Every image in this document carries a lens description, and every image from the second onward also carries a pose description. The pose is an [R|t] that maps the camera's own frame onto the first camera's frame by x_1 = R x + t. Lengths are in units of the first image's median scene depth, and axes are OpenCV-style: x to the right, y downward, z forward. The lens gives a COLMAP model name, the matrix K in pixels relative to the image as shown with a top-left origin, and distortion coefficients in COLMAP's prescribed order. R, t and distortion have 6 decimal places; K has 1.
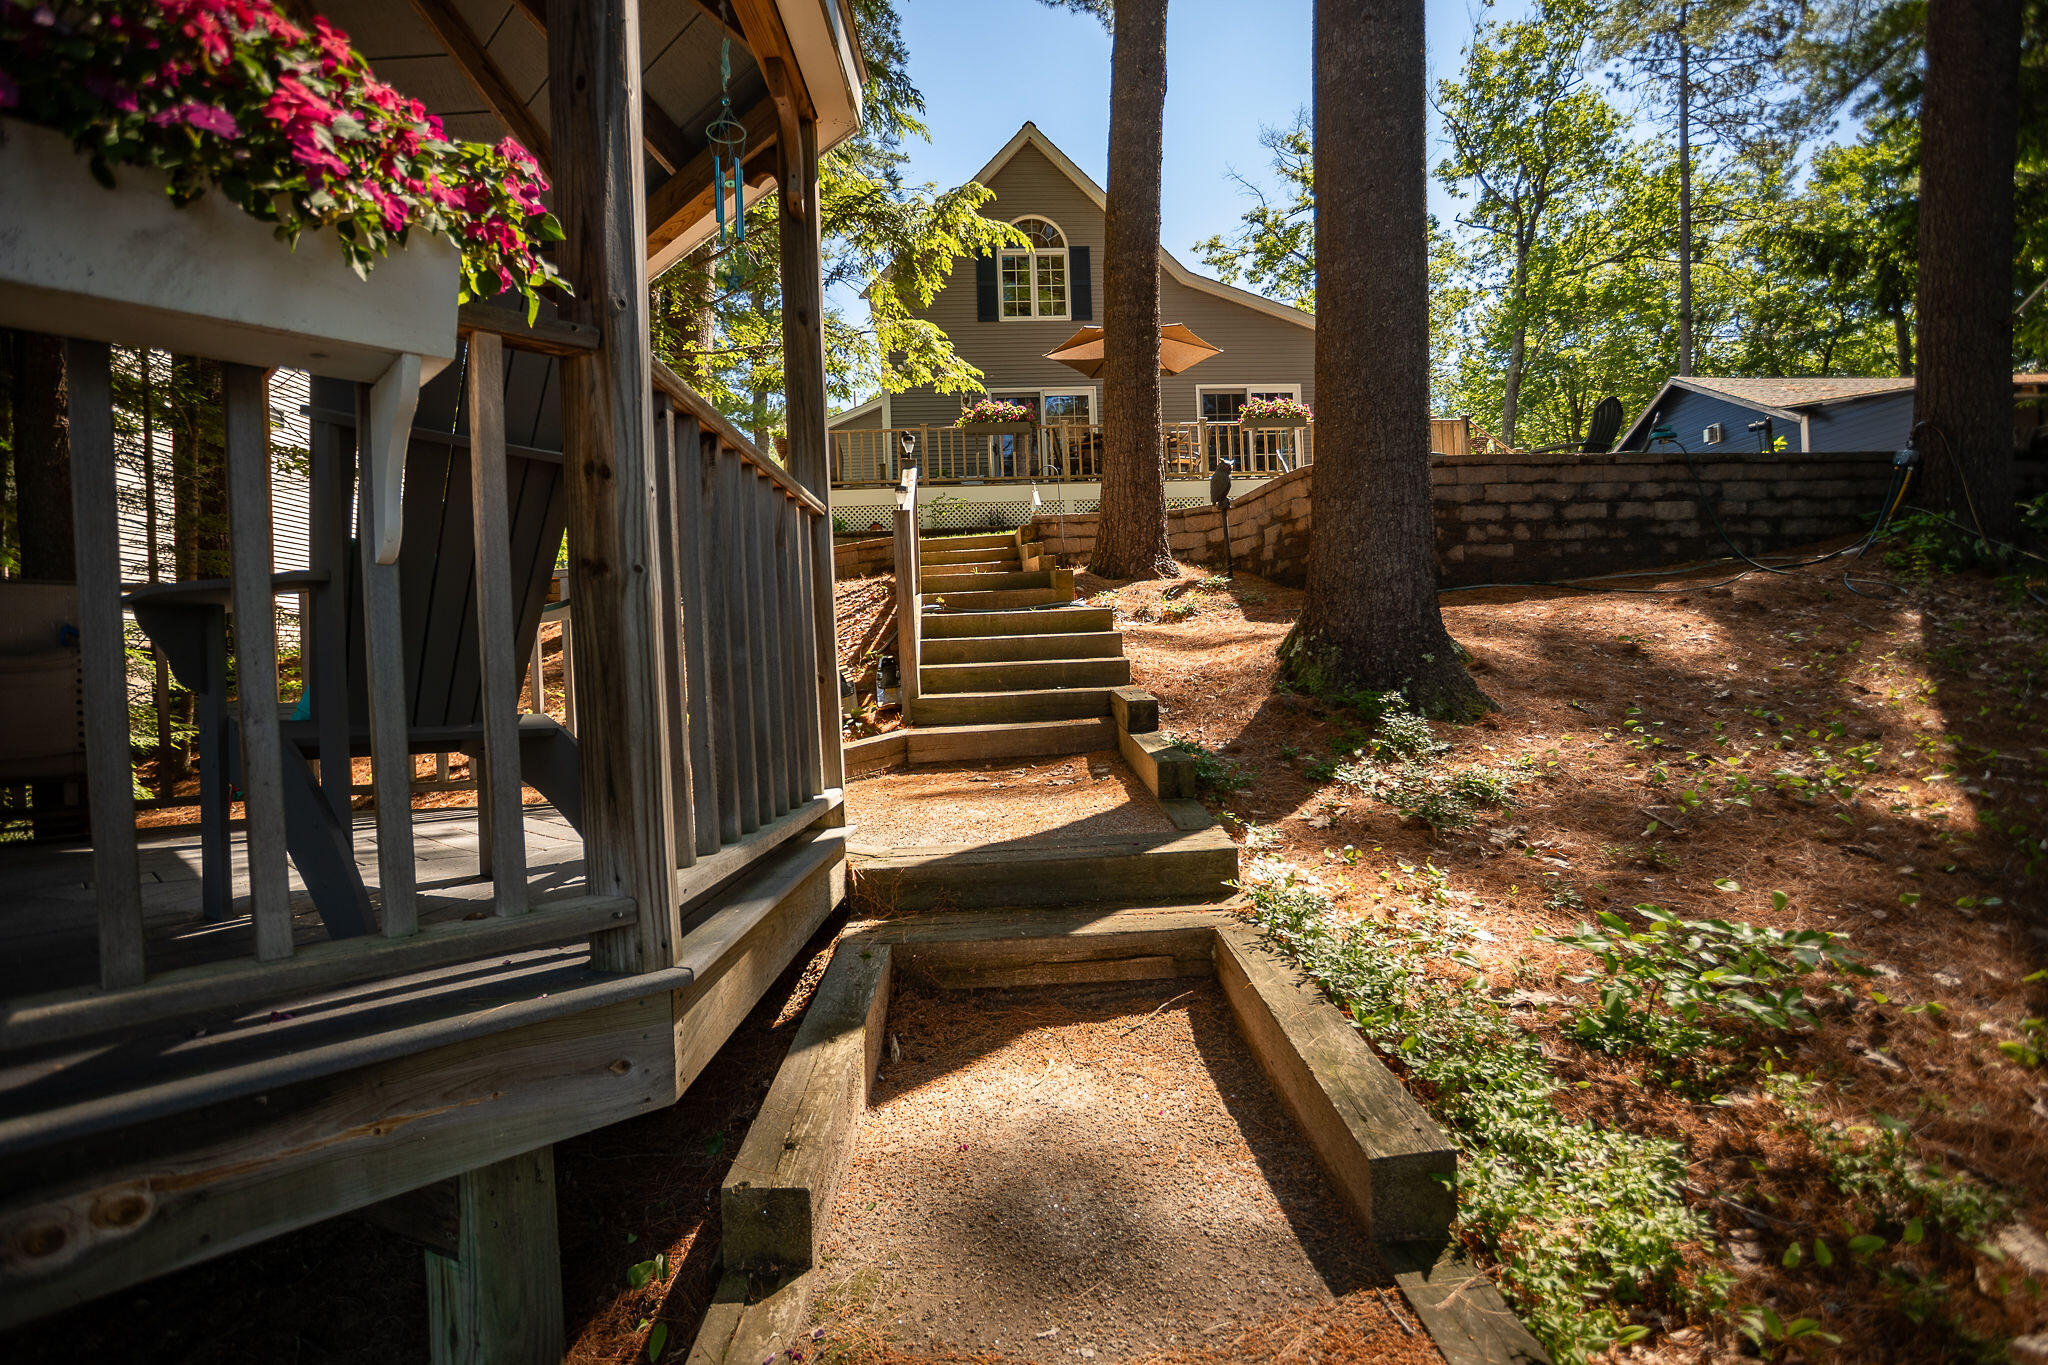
lens RADIAL K [[994.1, 0, 1027.1], [0, 994.1, 681.3], [0, 0, 1]] dist [-0.057947, 0.024259]
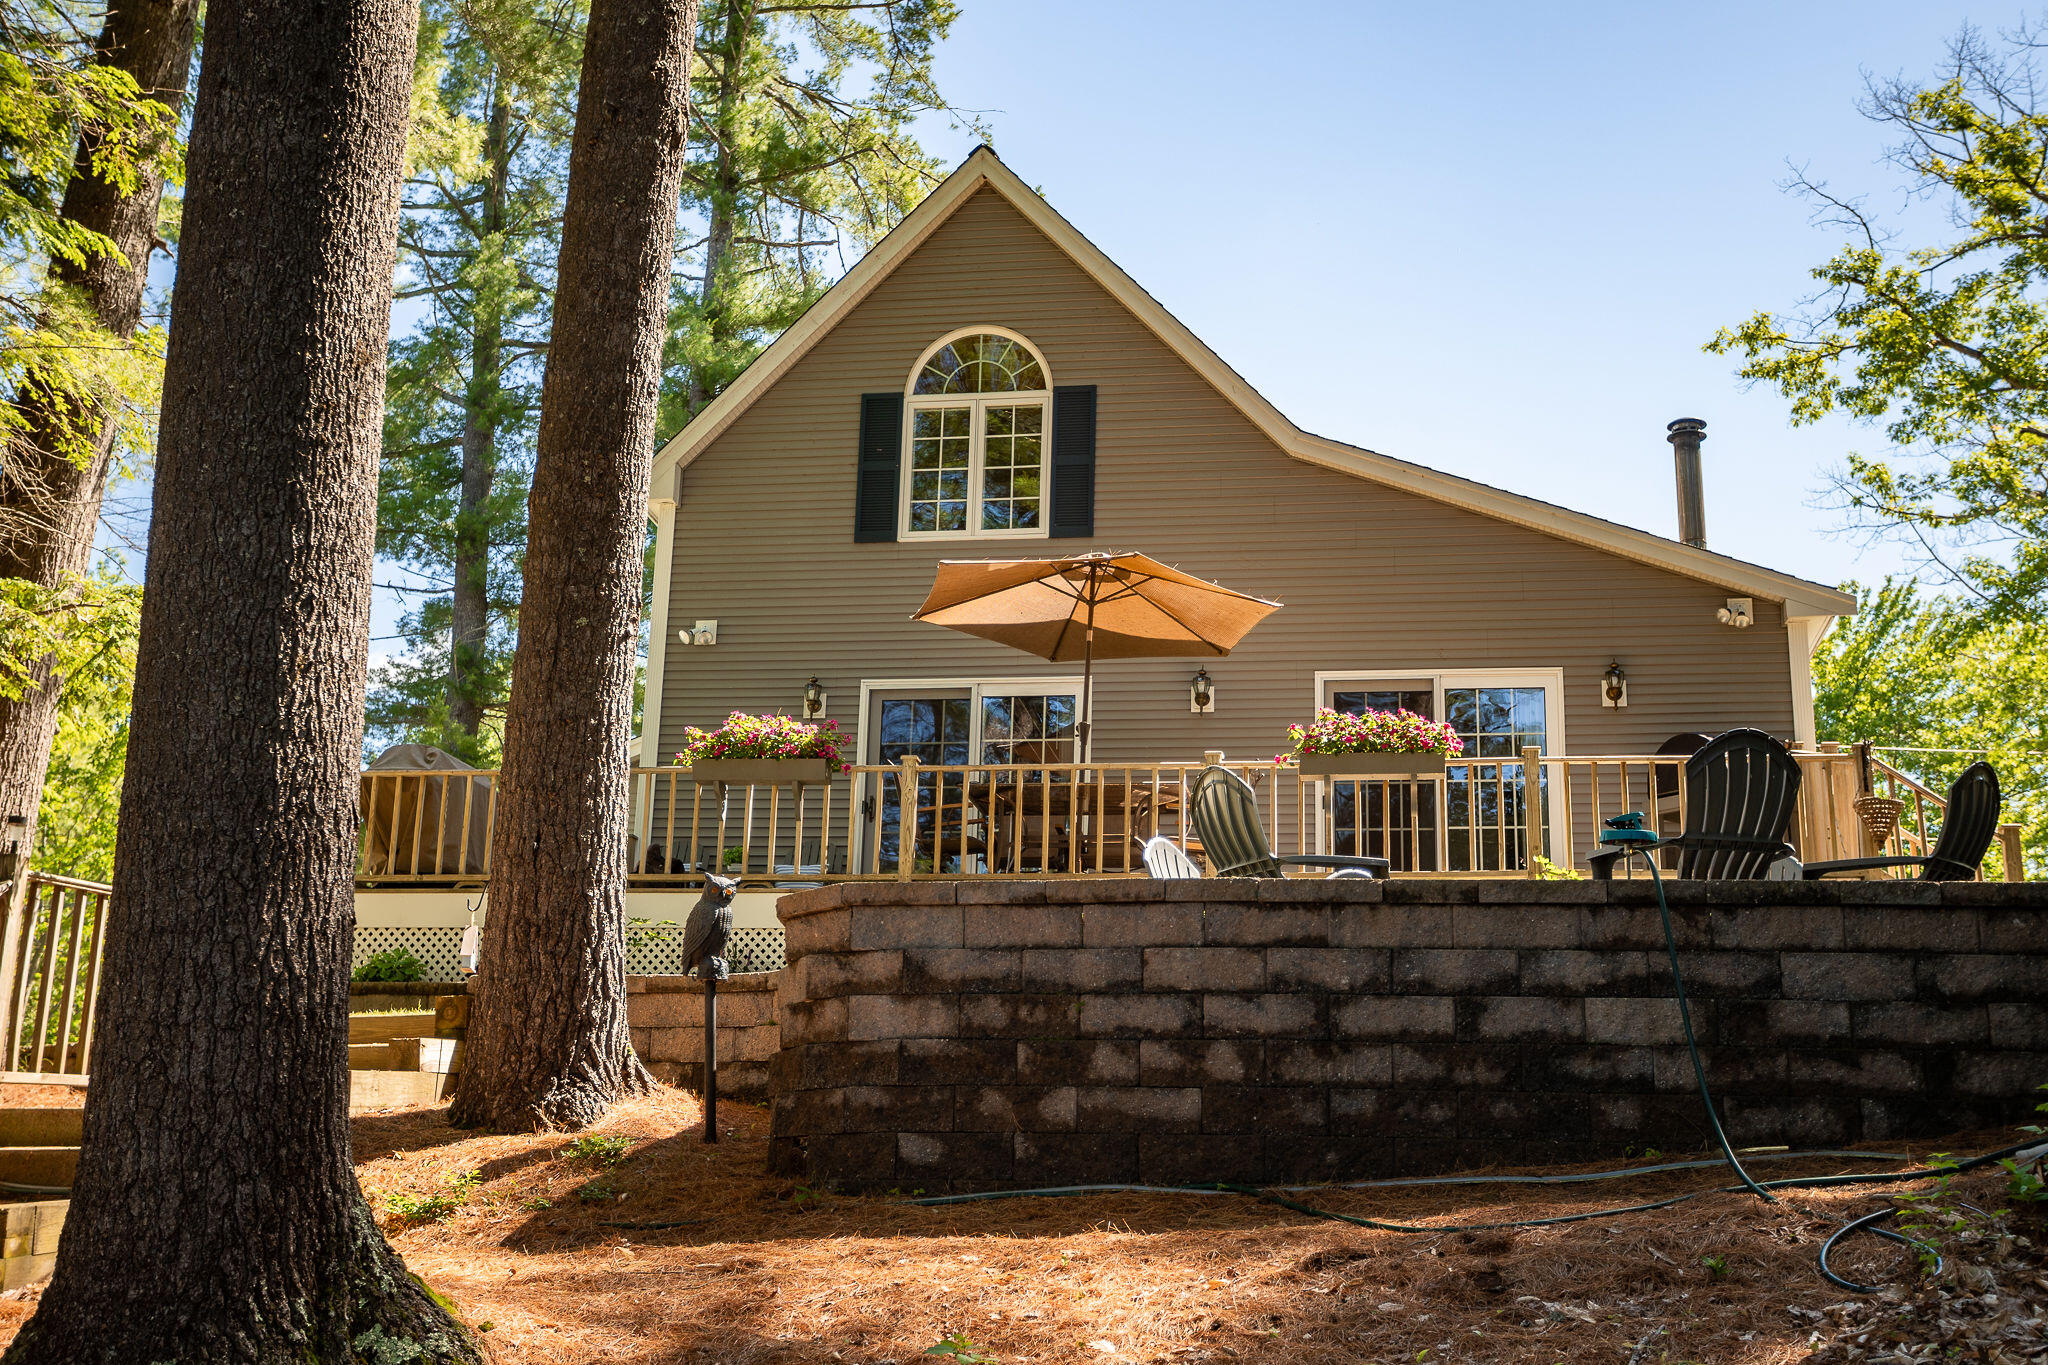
lens RADIAL K [[2303.1, 0, 1031.5], [0, 2303.1, 674.0], [0, 0, 1]] dist [0.025802, 0.073936]
pose [[0.972623, 0.001858, -0.232381, 0.643020], [-0.064204, 0.963195, -0.261025, -0.047500], [0.223343, 0.268799, 0.936945, 0.003292]]
